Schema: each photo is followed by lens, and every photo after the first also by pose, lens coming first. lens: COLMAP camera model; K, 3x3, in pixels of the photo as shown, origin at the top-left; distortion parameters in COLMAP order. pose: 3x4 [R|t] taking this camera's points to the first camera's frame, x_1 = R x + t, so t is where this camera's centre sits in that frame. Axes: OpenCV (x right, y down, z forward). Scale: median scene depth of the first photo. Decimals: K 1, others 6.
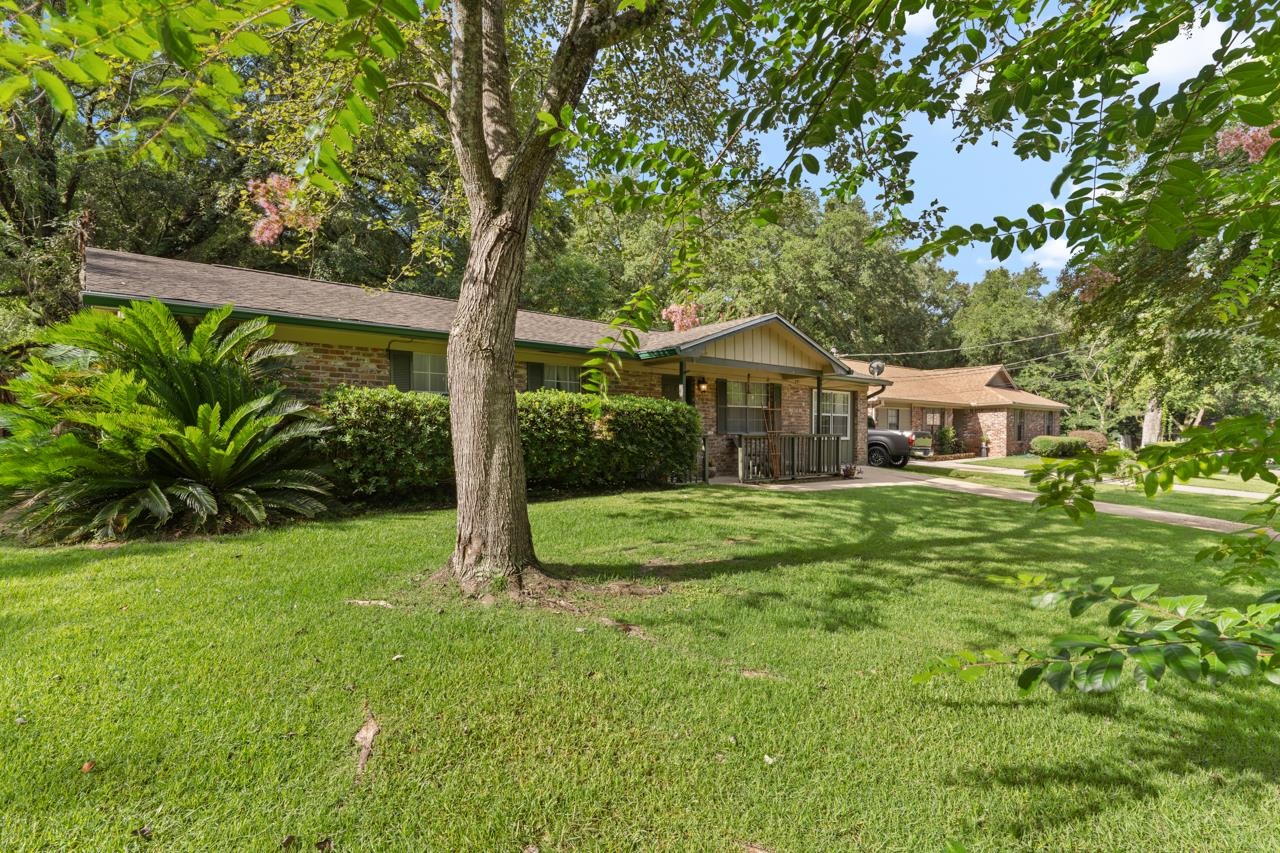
lens RADIAL K [[612.2, 0, 637.8], [0, 612.2, 417.2], [0, 0, 1]] dist [-0.000103, -0.000222]
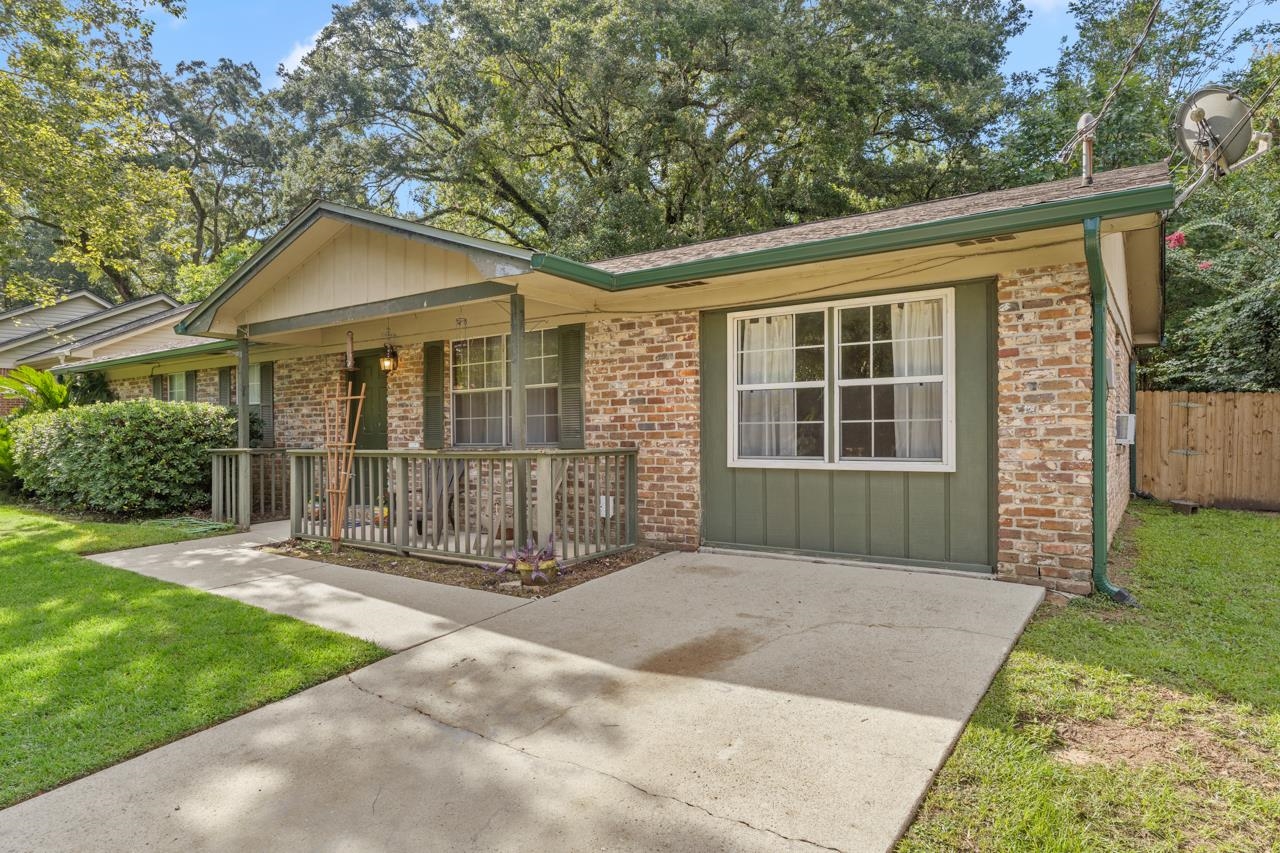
lens RADIAL K [[744.7, 0, 640.0], [0, 744.7, 426.5], [0, 0, 1]] dist [-0.001958, 0.002579]
pose [[0.237123, -0.015460, -0.971357, 0.733682], [0.033194, 0.999418, -0.007804, 0.018761], [0.970912, -0.030393, 0.237498, 0.948675]]
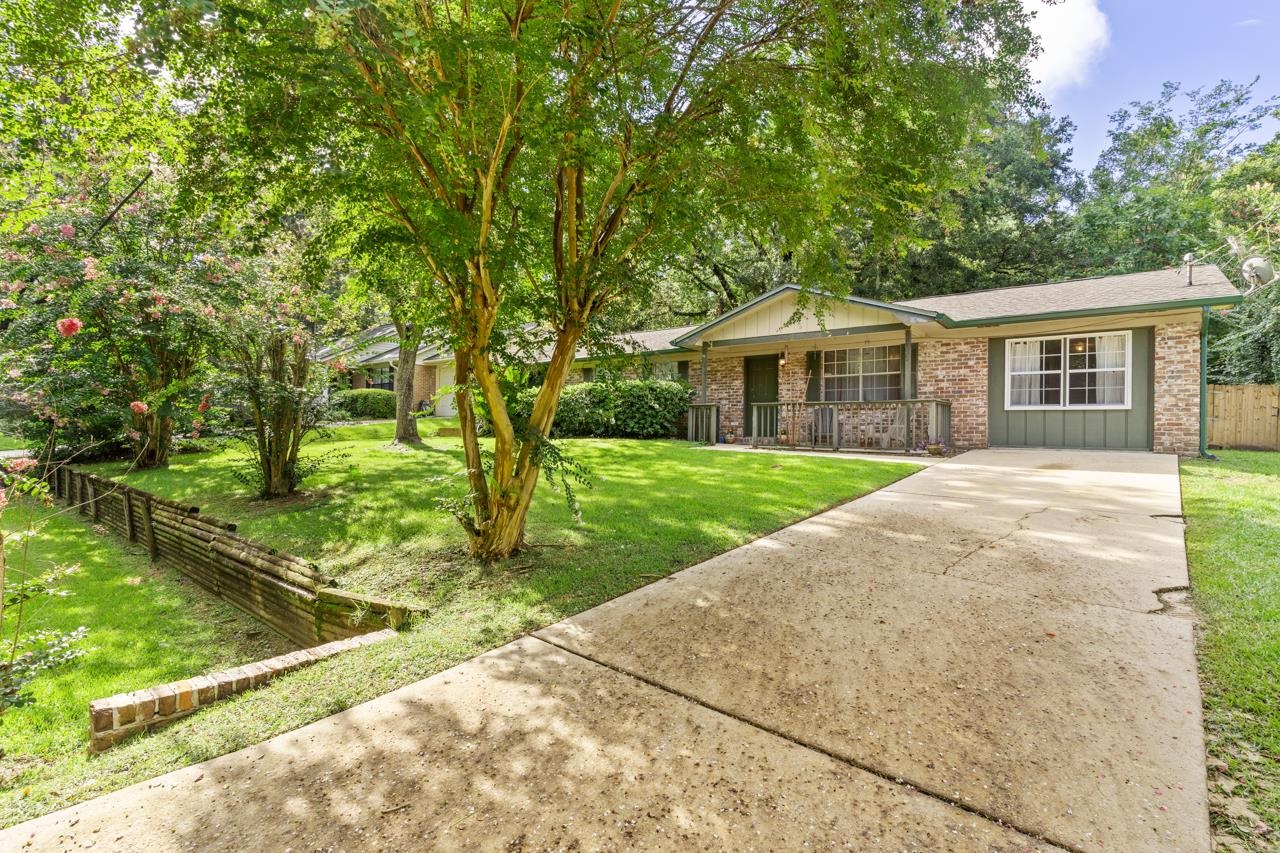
lens RADIAL K [[612.2, 0, 637.8], [0, 612.2, 417.2], [0, 0, 1]] dist [-0.000103, -0.000222]
pose [[0.166991, -0.020922, -0.985736, 1.016306], [0.012786, 0.999737, -0.019053, 0.059362], [0.985875, -0.009422, 0.167215, 0.503561]]
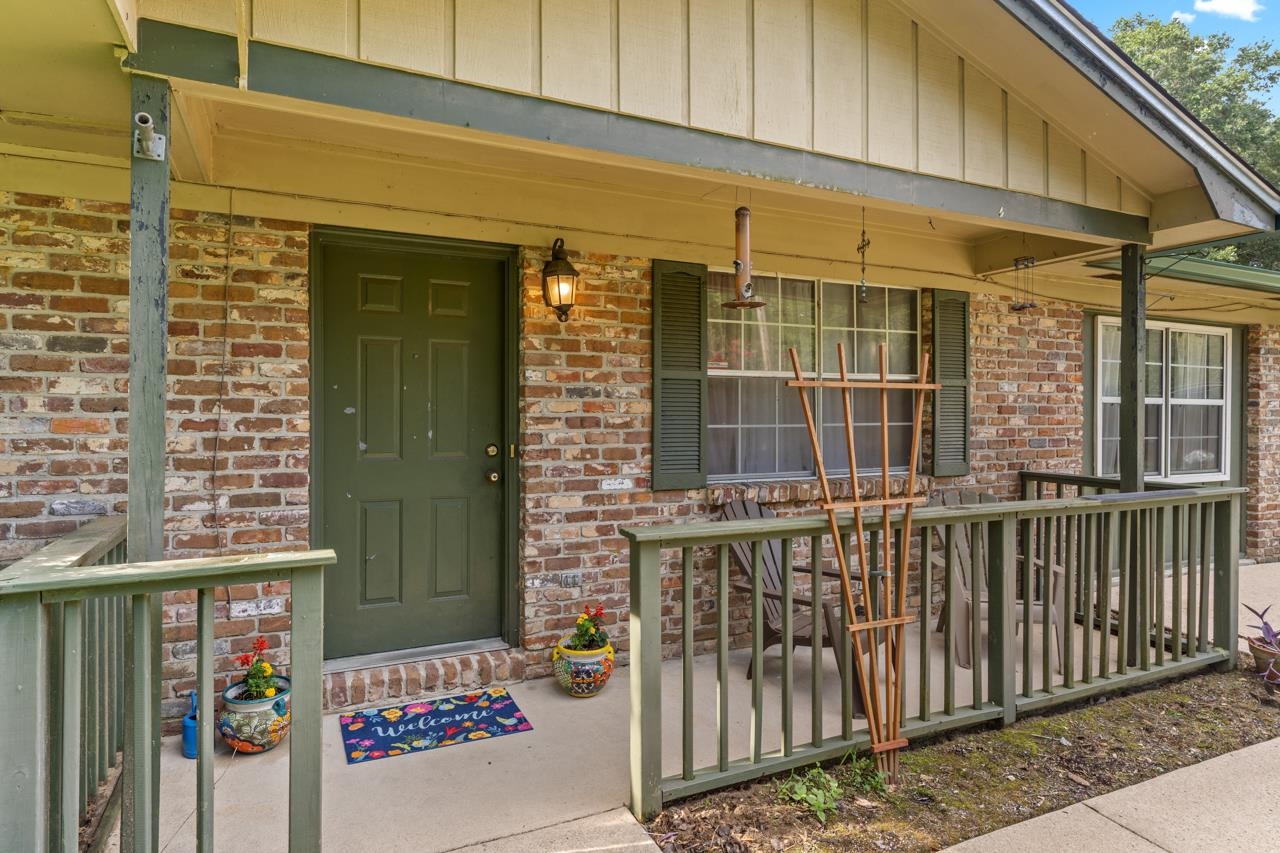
lens RADIAL K [[744.7, 0, 640.0], [0, 744.7, 426.5], [0, 0, 1]] dist [-0.001958, 0.002579]
pose [[0.964495, -0.004192, -0.264067, 0.186189], [0.011314, 0.999612, 0.025455, -0.004340], [0.263858, -0.027539, 0.964168, 0.660635]]
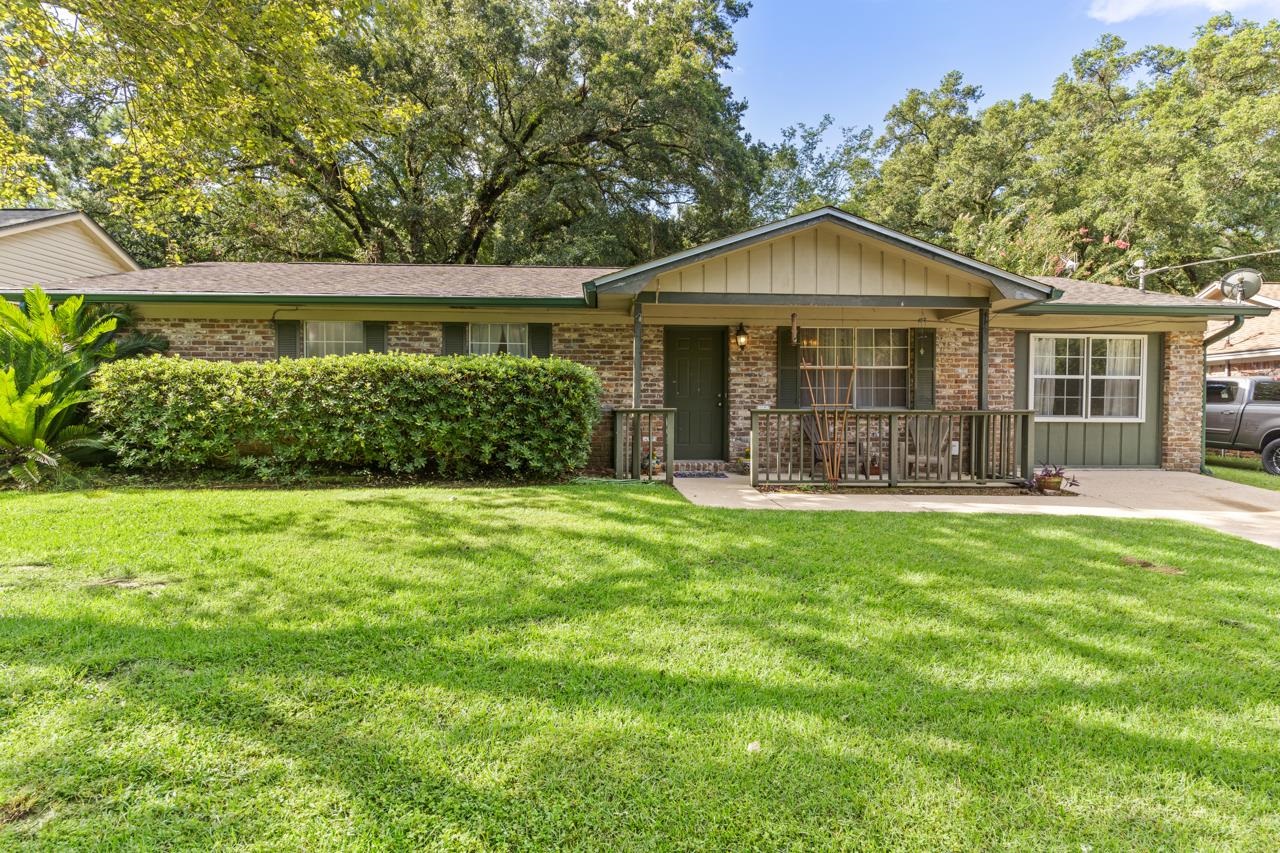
lens RADIAL K [[612.2, 0, 637.8], [0, 612.2, 417.2], [0, 0, 1]] dist [-0.000103, -0.000222]
pose [[0.789534, 0.000081, -0.613707, 0.384793], [0.012717, 0.999783, 0.016492, 0.020848], [0.613575, -0.020825, 0.789362, 0.353505]]
